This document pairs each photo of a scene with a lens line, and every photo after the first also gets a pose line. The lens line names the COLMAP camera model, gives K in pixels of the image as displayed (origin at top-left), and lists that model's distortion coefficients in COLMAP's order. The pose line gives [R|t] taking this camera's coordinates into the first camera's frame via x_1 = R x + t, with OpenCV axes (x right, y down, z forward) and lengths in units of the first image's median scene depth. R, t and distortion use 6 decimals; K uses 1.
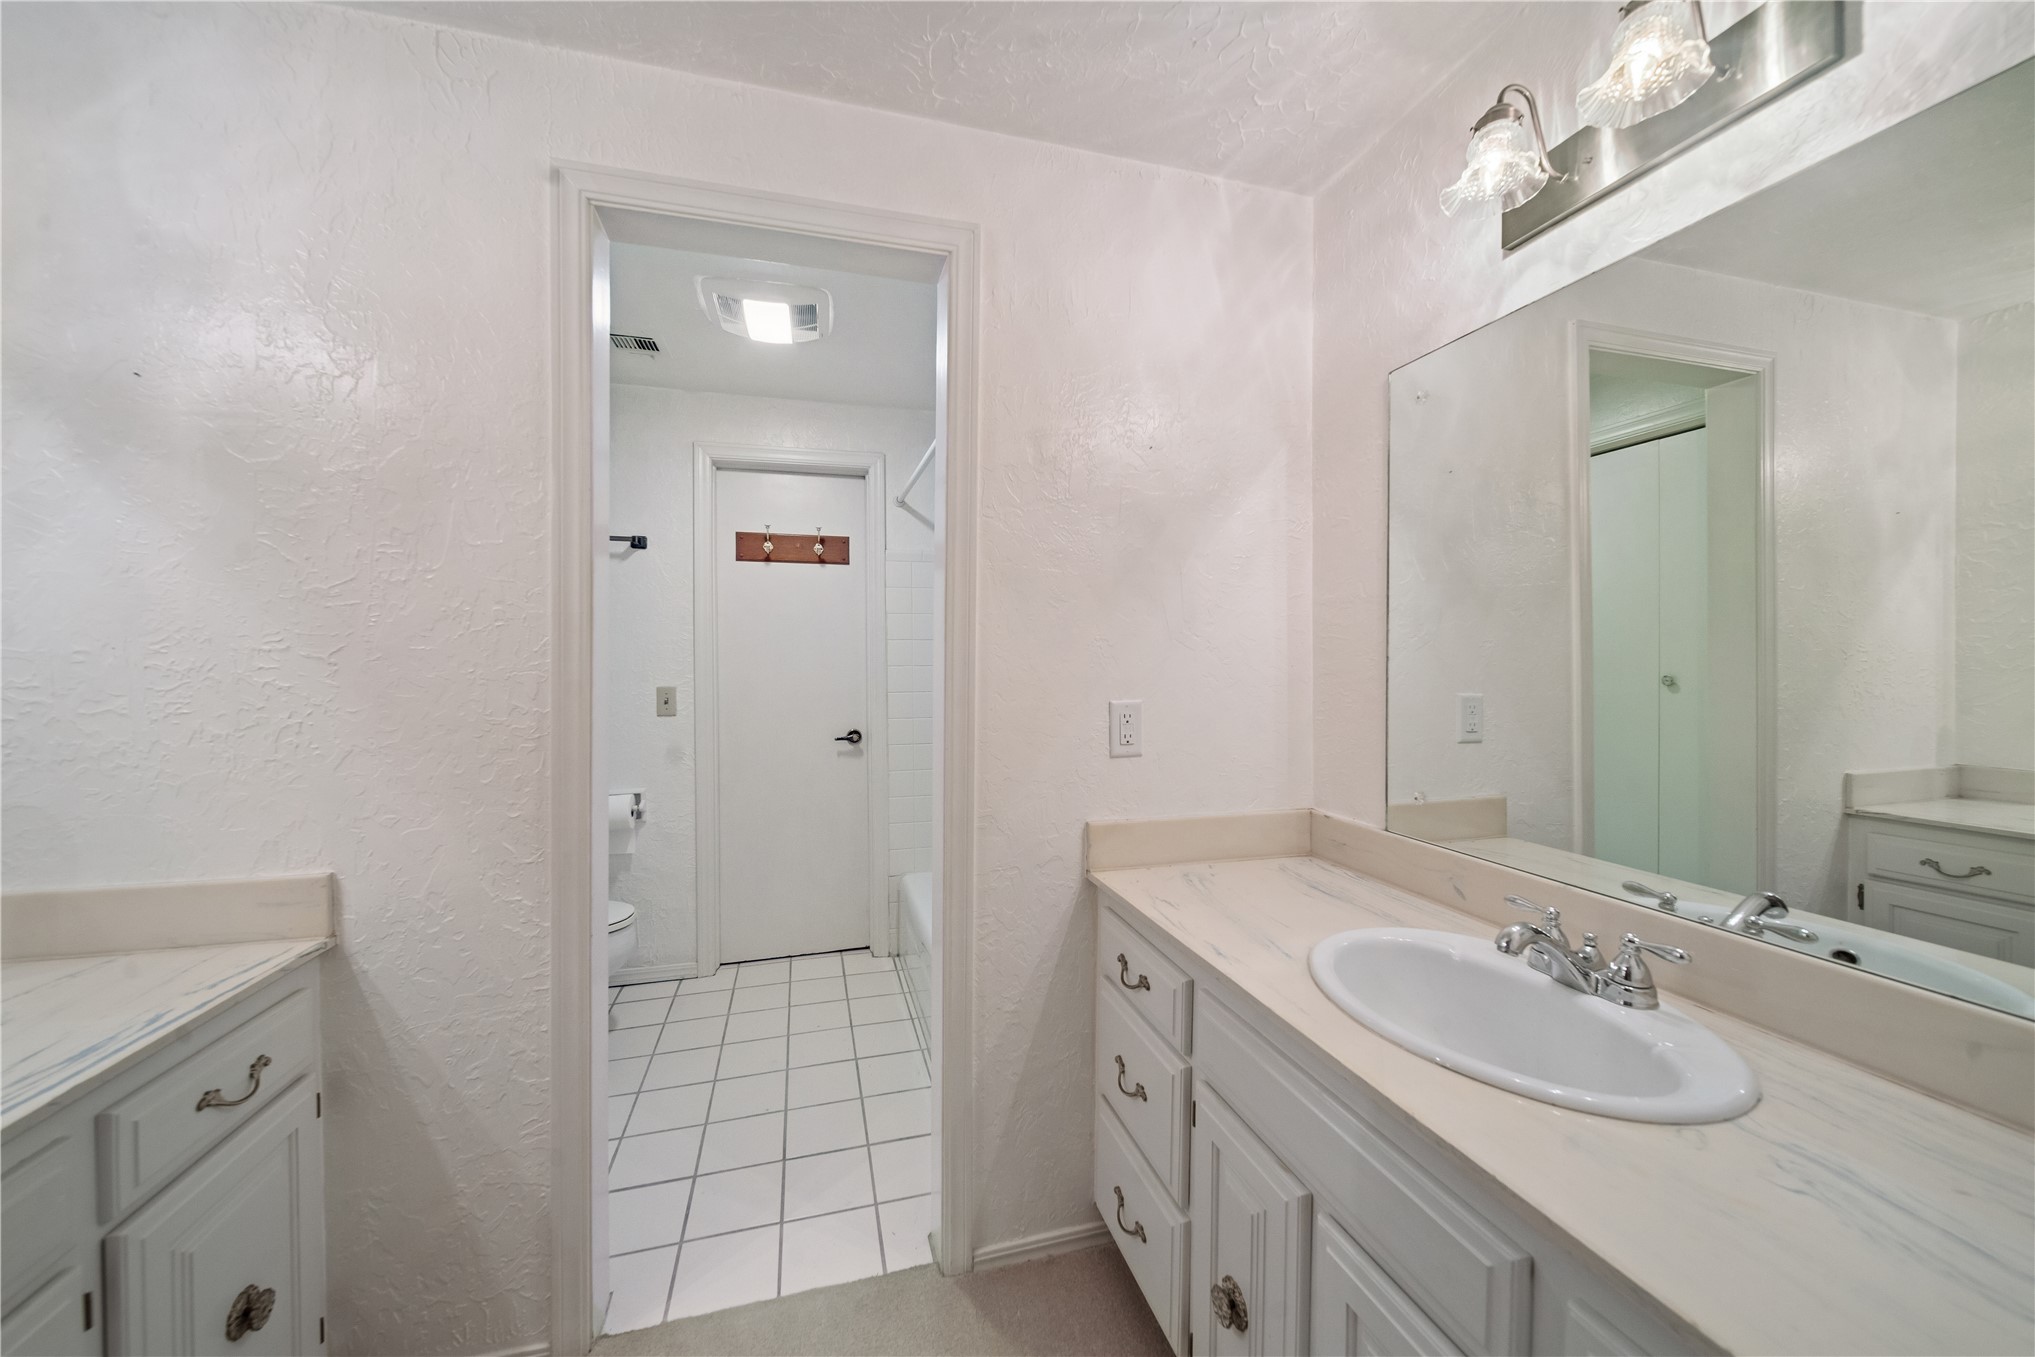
lens RADIAL K [[732.4, 0, 996.2], [0, 732.4, 661.3], [0, 0, 1]] dist [-0.002507, -0.000119]
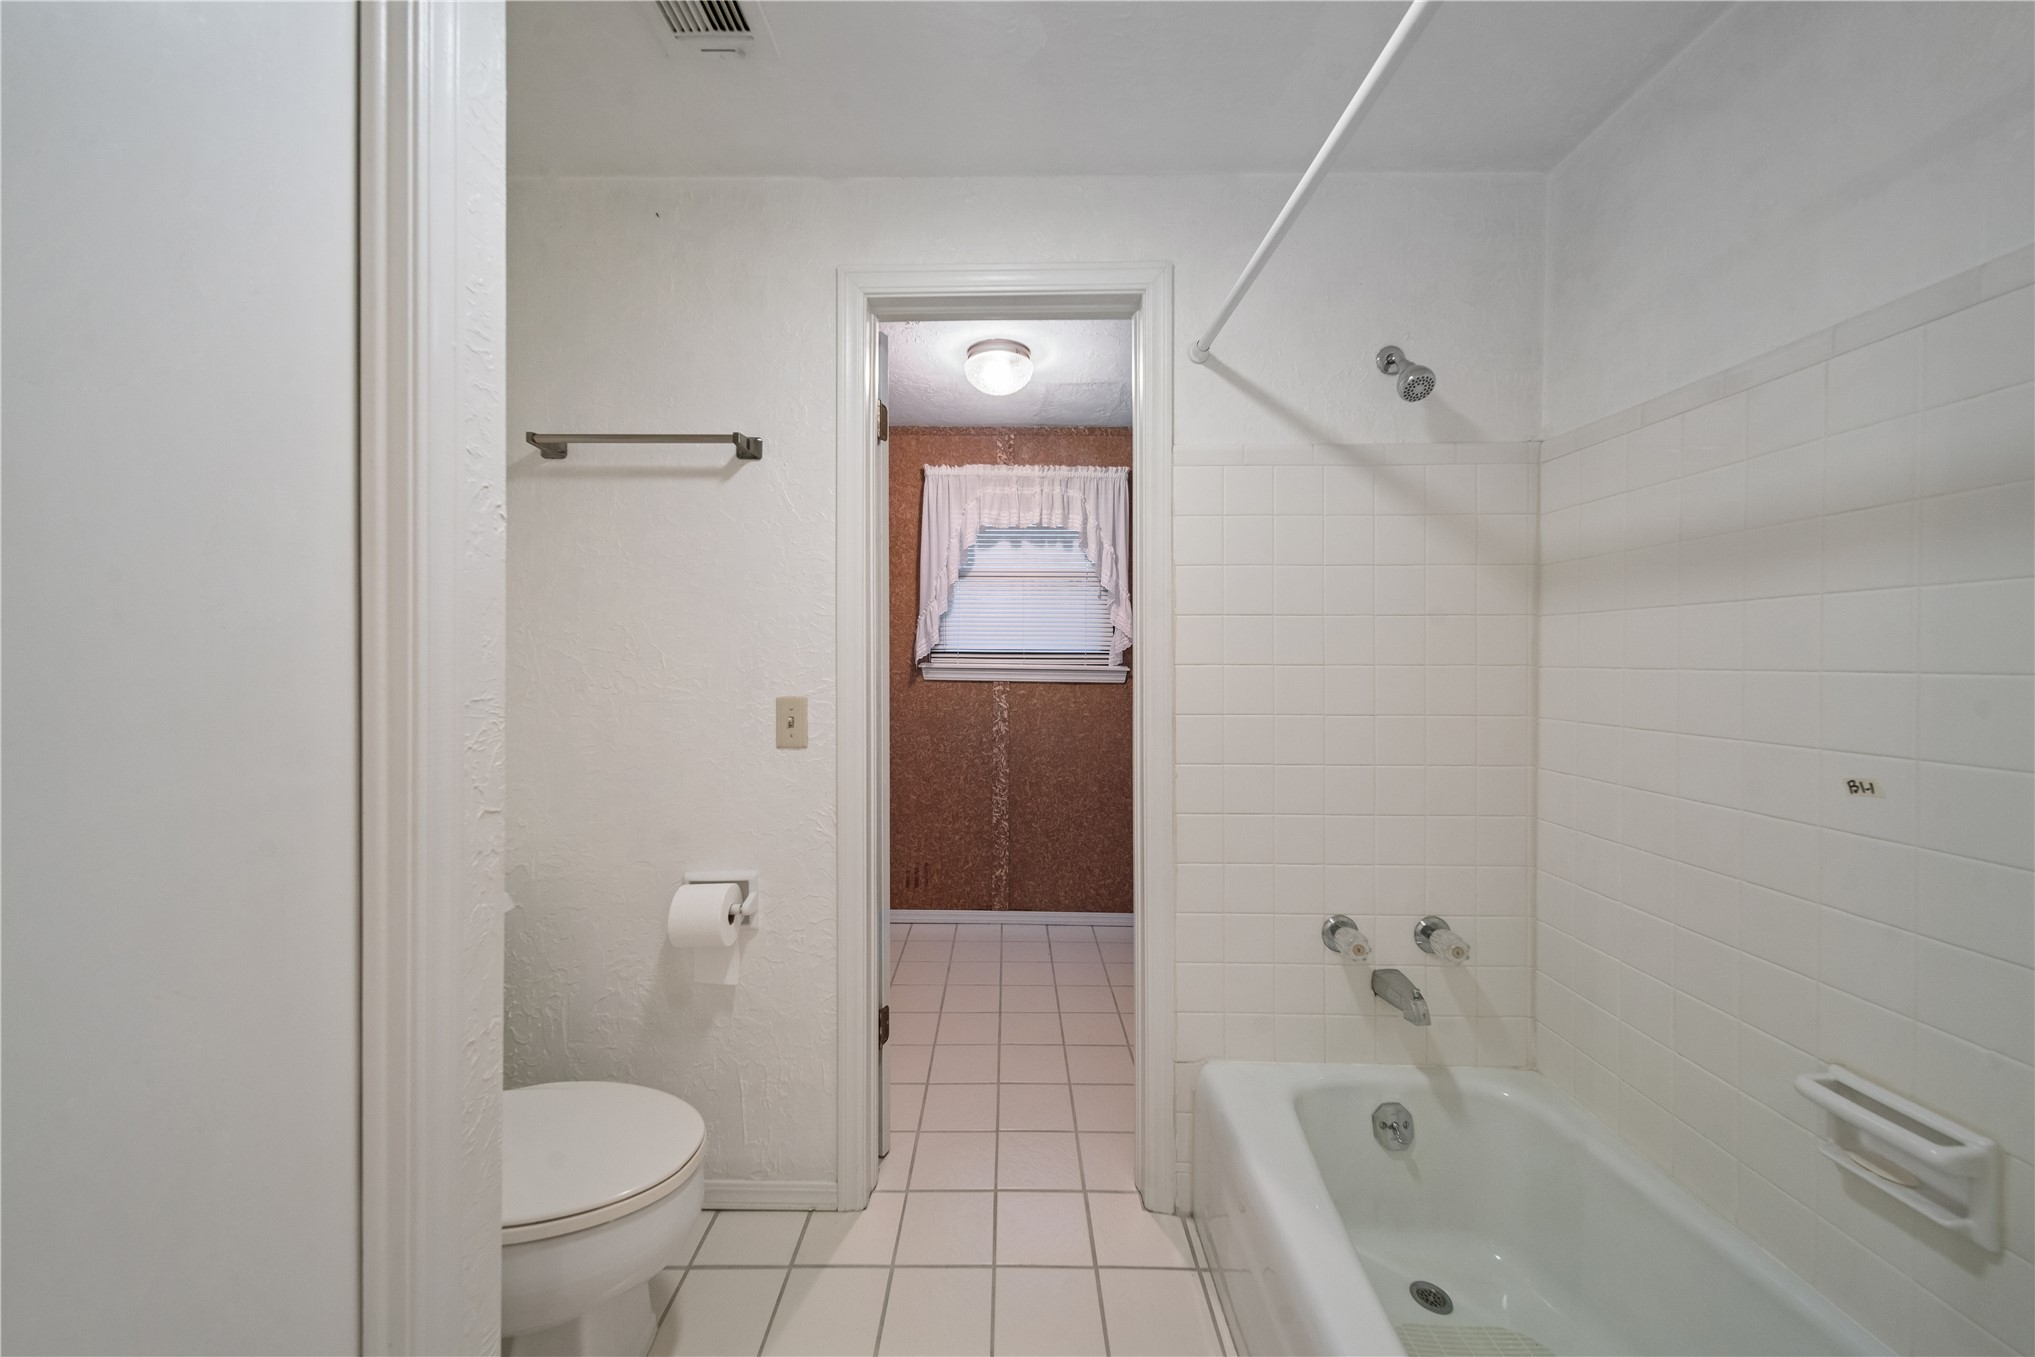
lens RADIAL K [[732.4, 0, 996.2], [0, 732.4, 661.3], [0, 0, 1]] dist [-0.002507, -0.000119]
pose [[0.957858, 0.004816, -0.287202, -0.129632], [-0.006474, 0.999967, -0.004824, 0.007843], [0.287170, 0.006481, 0.957858, 0.490039]]
